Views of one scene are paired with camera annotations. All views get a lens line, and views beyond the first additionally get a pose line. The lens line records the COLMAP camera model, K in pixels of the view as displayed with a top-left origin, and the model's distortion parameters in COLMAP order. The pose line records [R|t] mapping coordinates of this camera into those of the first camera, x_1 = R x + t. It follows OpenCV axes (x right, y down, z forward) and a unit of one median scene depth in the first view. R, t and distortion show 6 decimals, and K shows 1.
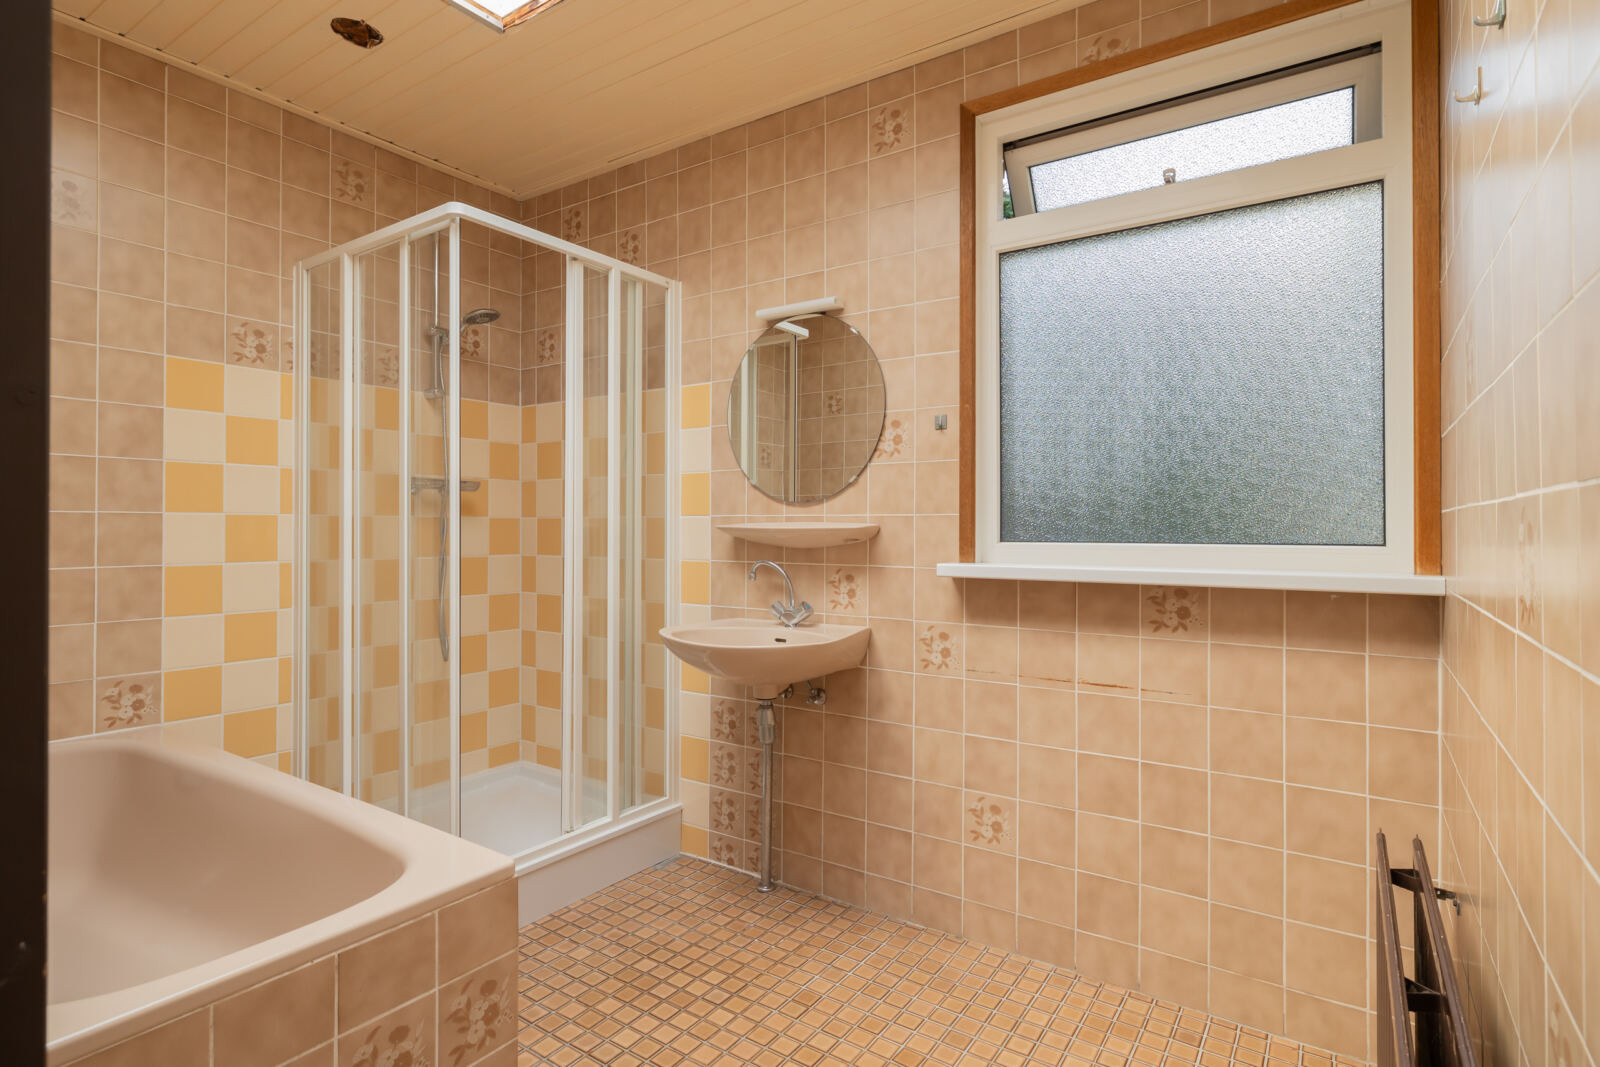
lens RADIAL K [[840.1, 0, 770.9], [0, 840.1, 527.9], [0, 0, 1]] dist [-0.005911, 0.001664]
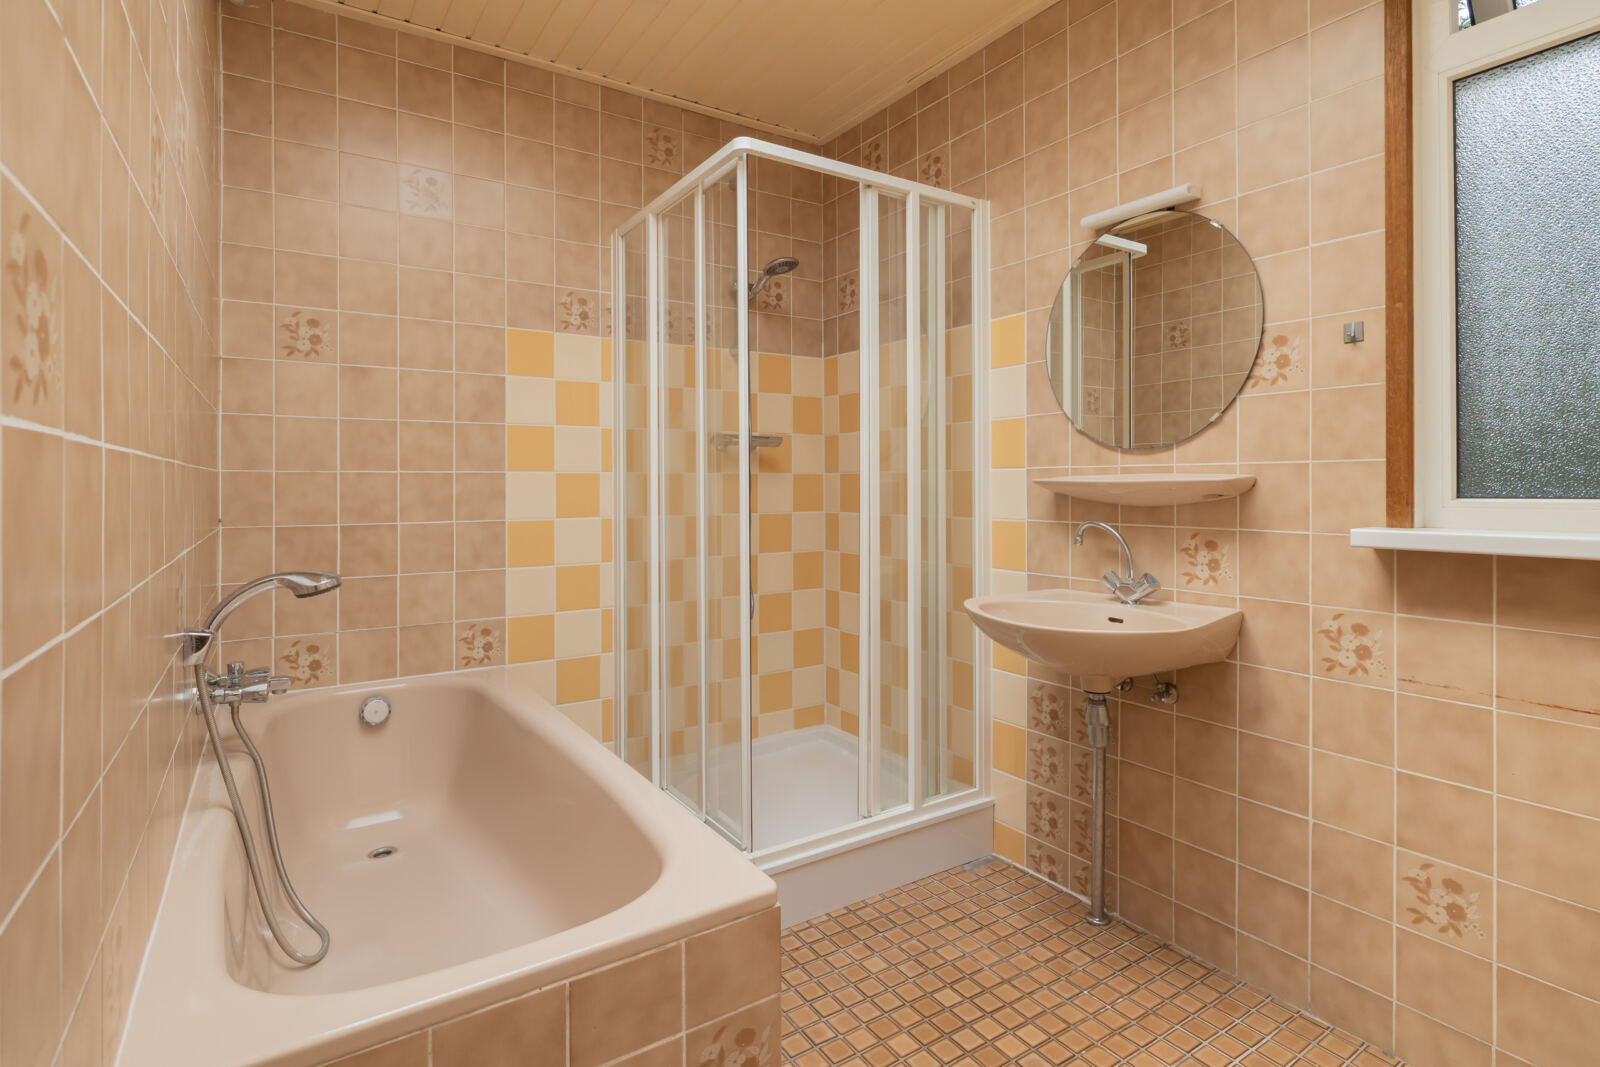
lens RADIAL K [[776.7, 0, 808.2], [0, 776.7, 487.8], [0, 0, 1]] dist [-0.003345, -0.000163]
pose [[0.938066, -0.005623, -0.346412, -0.006863], [0.007310, 0.999967, 0.003565, 0.001849], [0.346380, -0.005876, 0.938076, 0.205587]]
